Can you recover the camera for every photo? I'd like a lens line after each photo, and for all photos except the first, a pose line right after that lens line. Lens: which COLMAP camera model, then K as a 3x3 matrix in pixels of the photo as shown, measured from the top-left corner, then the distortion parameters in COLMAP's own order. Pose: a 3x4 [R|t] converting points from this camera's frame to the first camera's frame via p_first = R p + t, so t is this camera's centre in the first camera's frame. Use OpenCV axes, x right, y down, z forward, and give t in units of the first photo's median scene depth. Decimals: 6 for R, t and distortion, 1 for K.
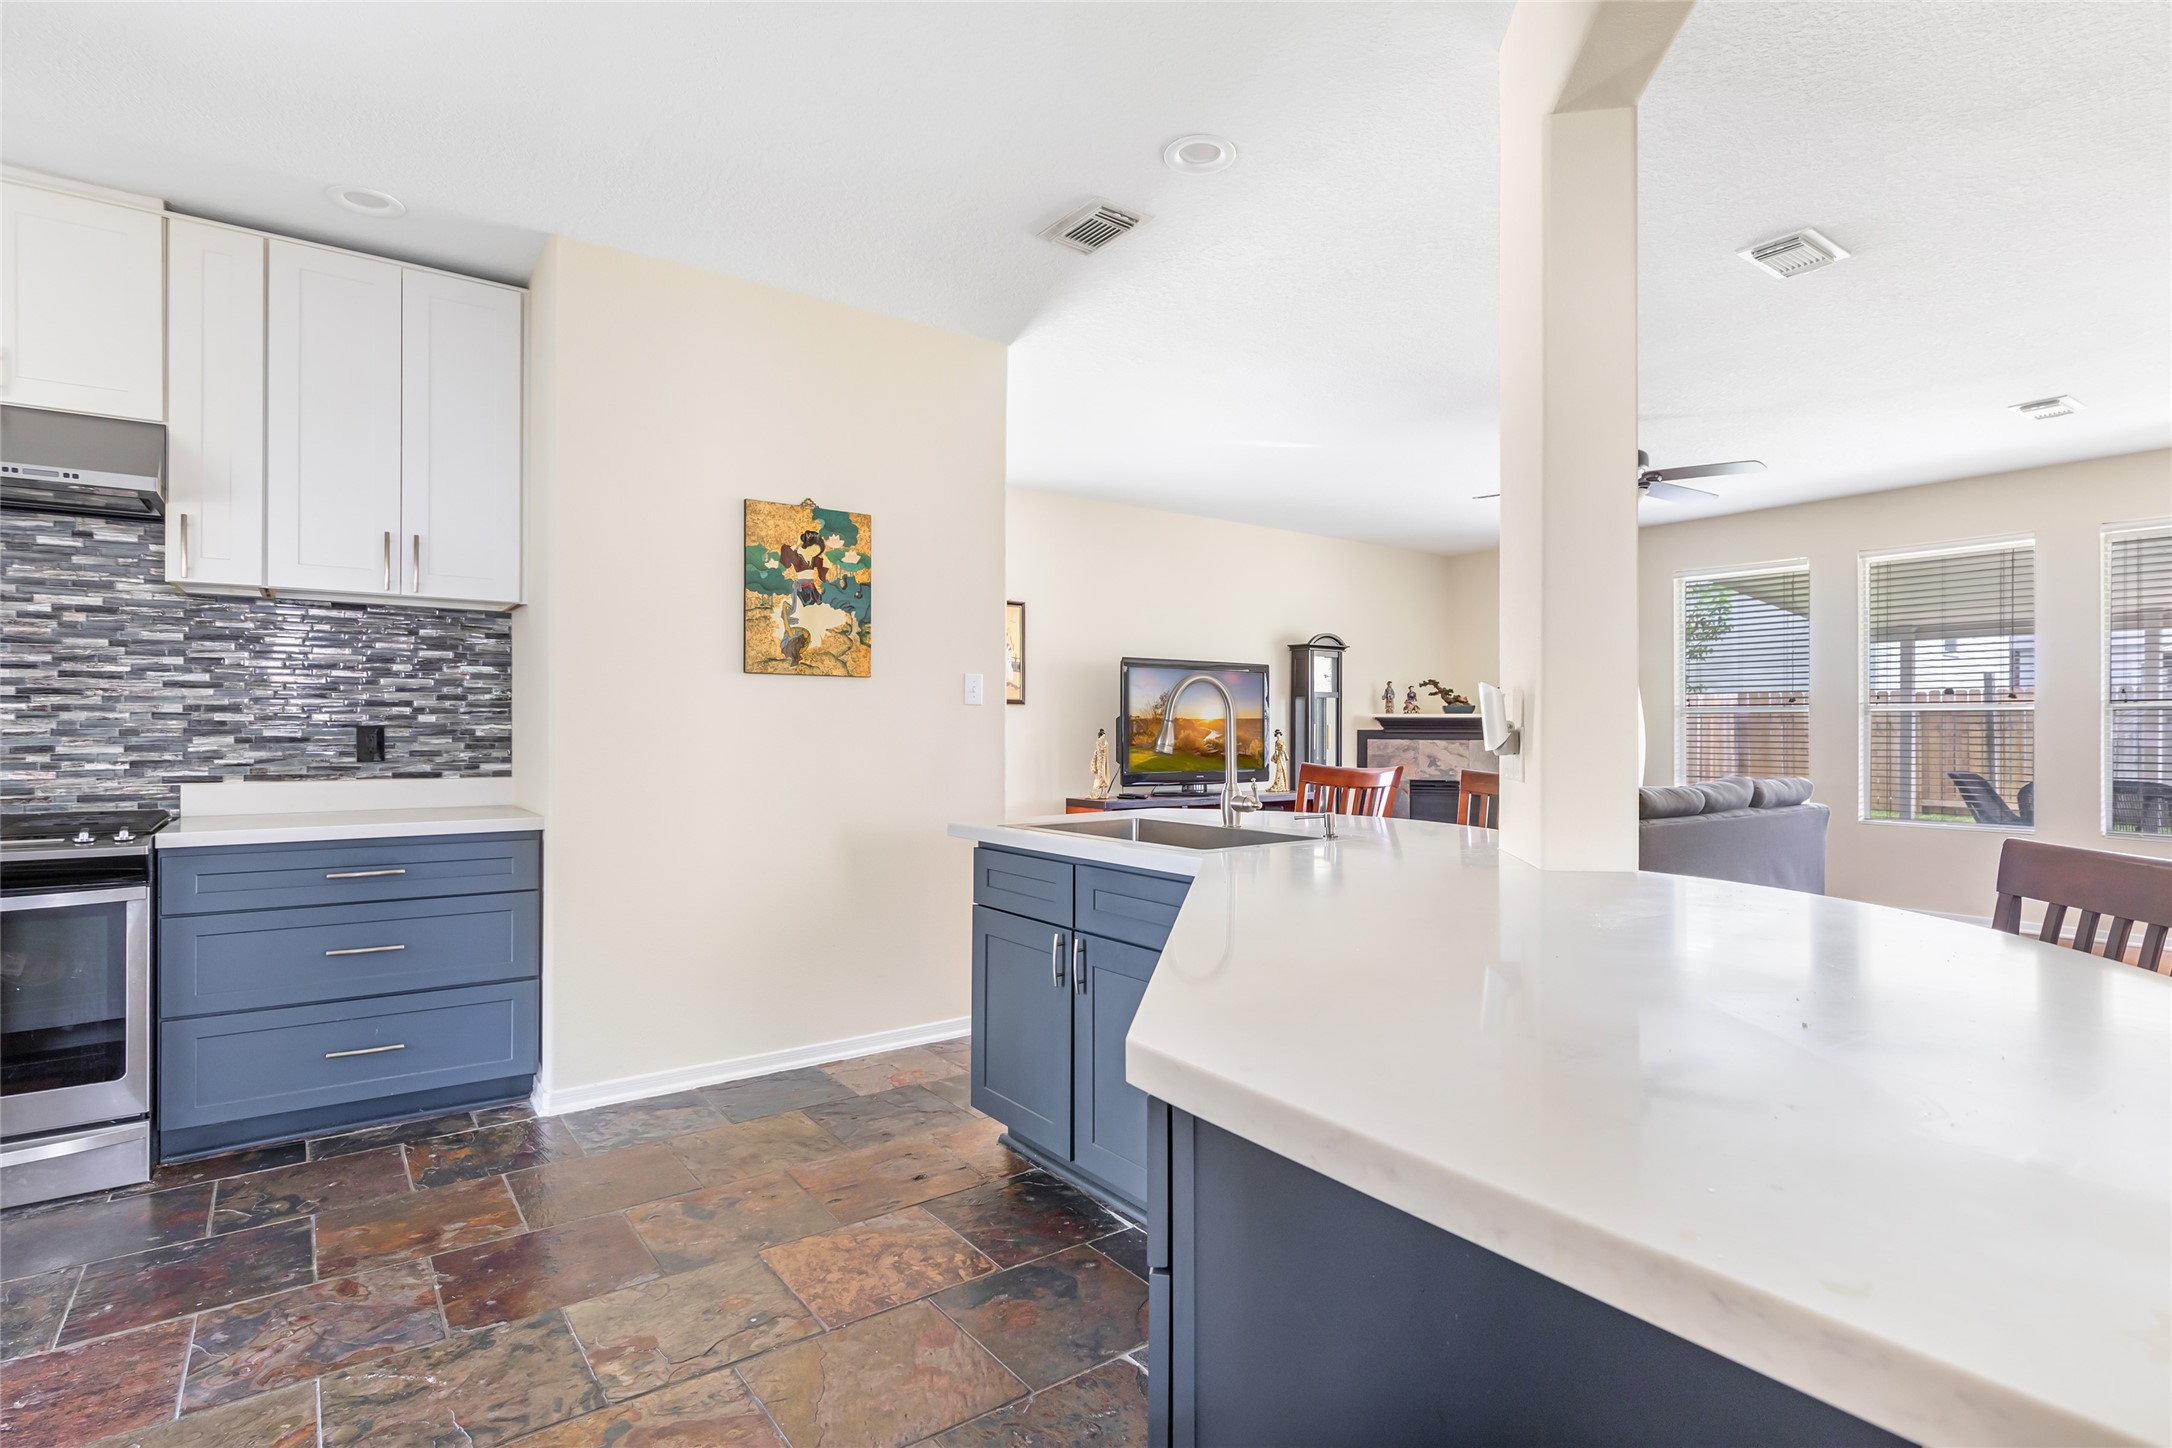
lens RADIAL K [[1134.3, 0, 1131.7], [0, 1134.3, 731.8], [0, 0, 1]] dist [-0.002269, -0.000609]
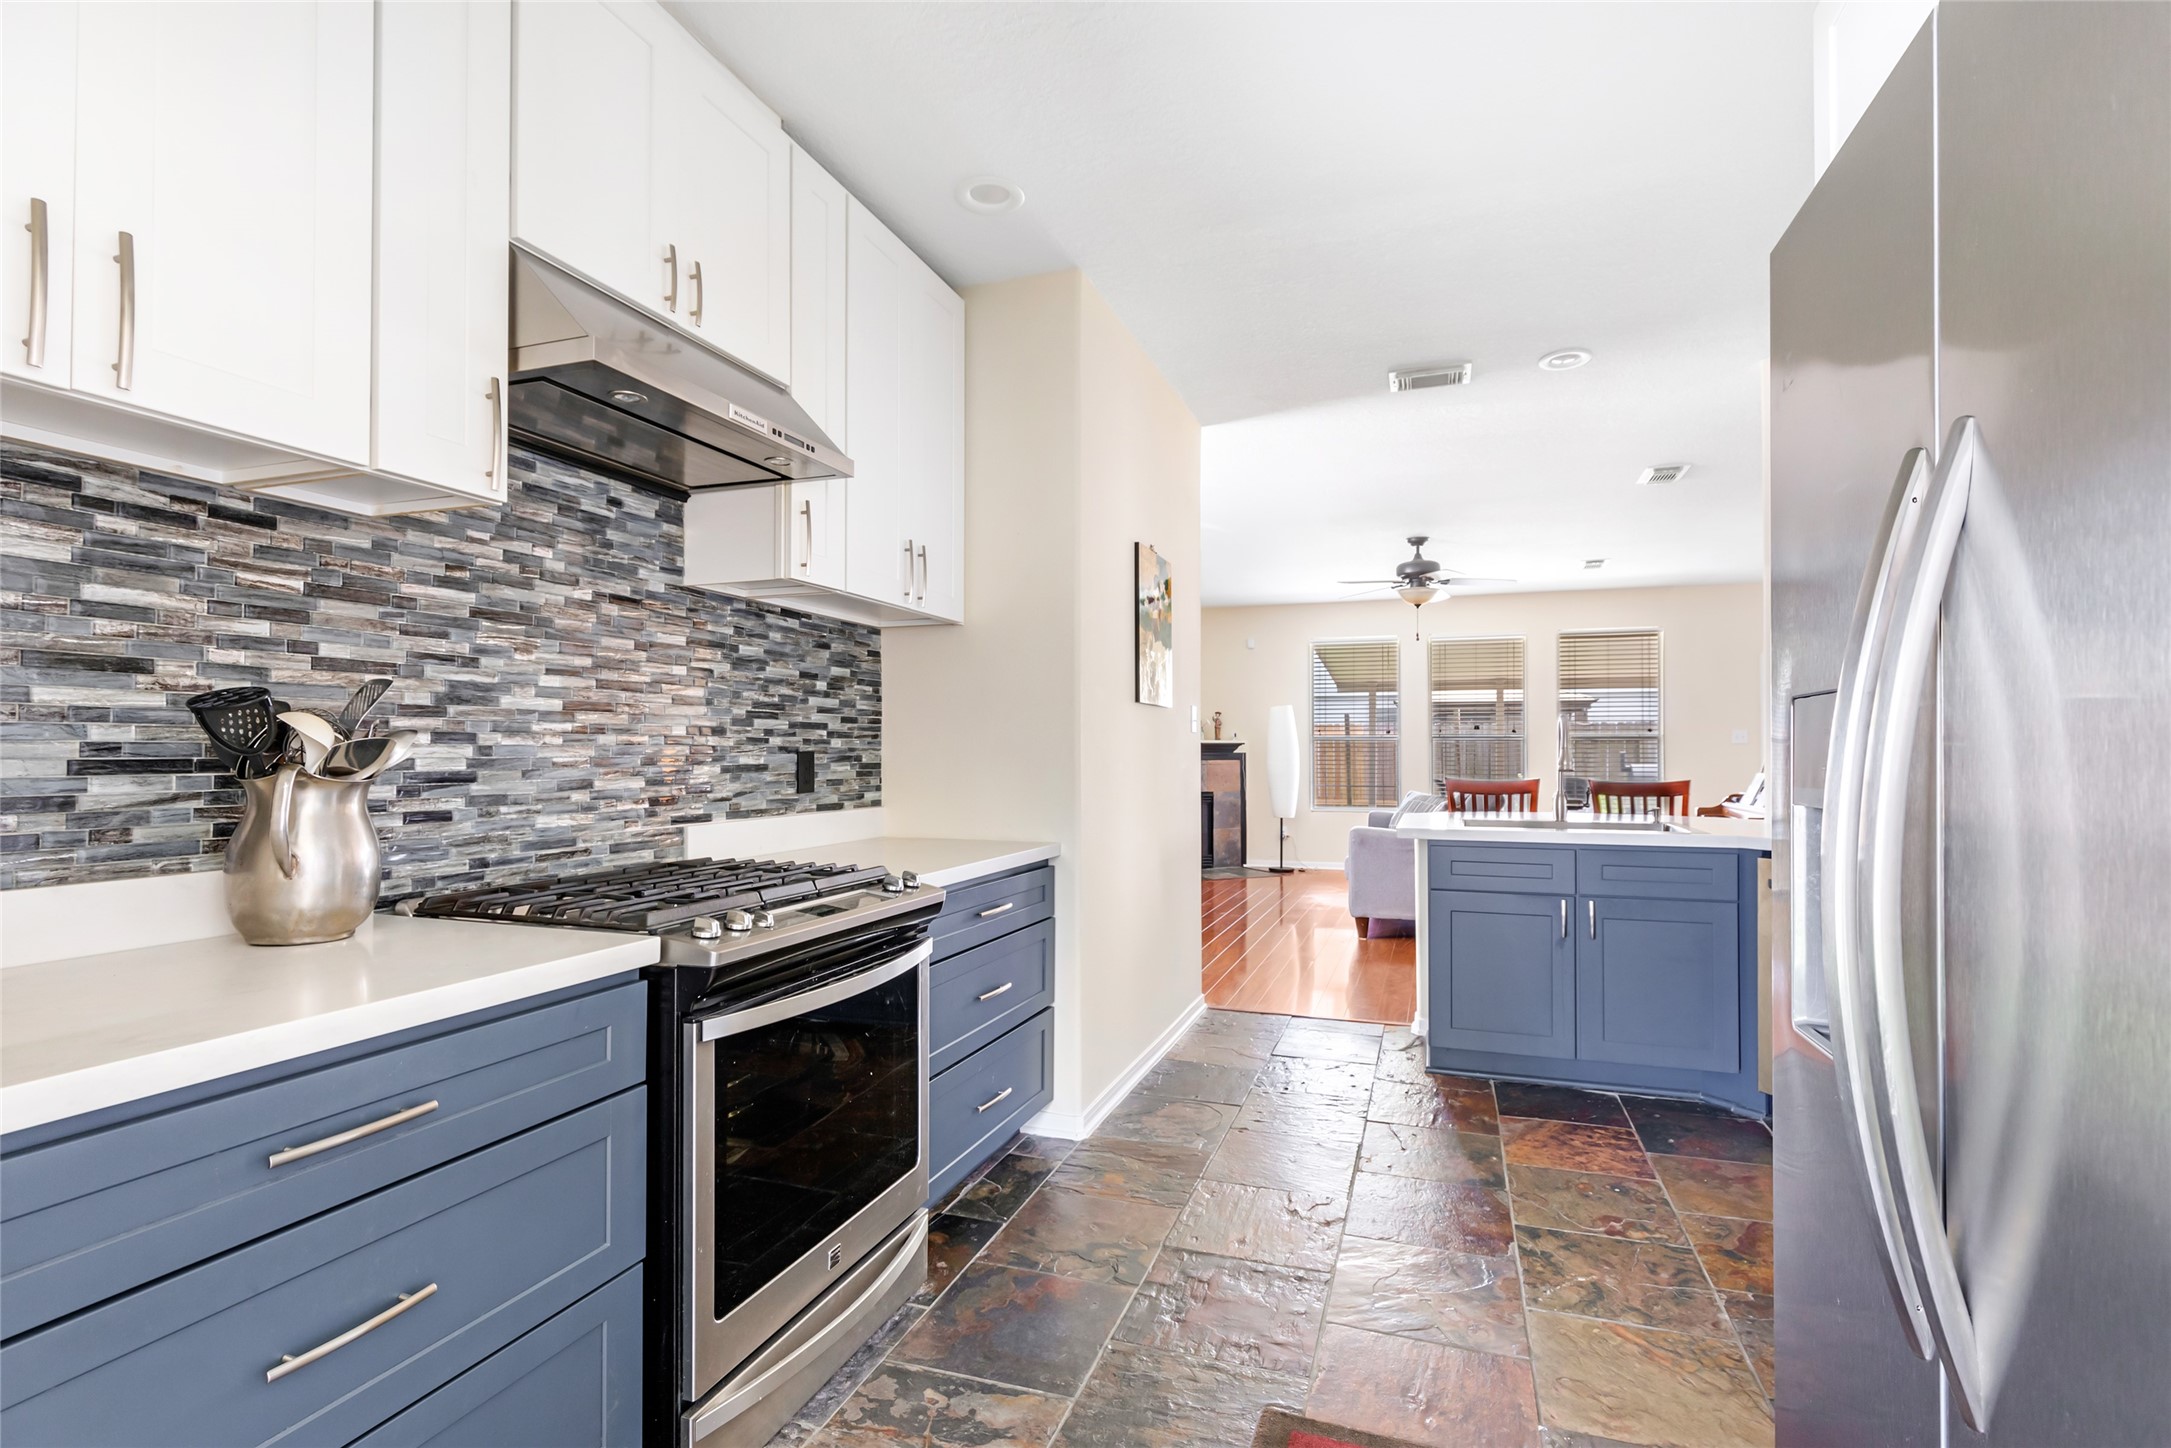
lens RADIAL K [[1043.5, 0, 1151.7], [0, 1043.5, 741.1], [0, 0, 1]] dist [0.001237, -0.000171]
pose [[0.805384, 0.003499, 0.592743, -0.988053], [0.002988, 0.999946, -0.009962, -0.004870], [-0.592746, 0.009794, 0.805330, 0.206523]]
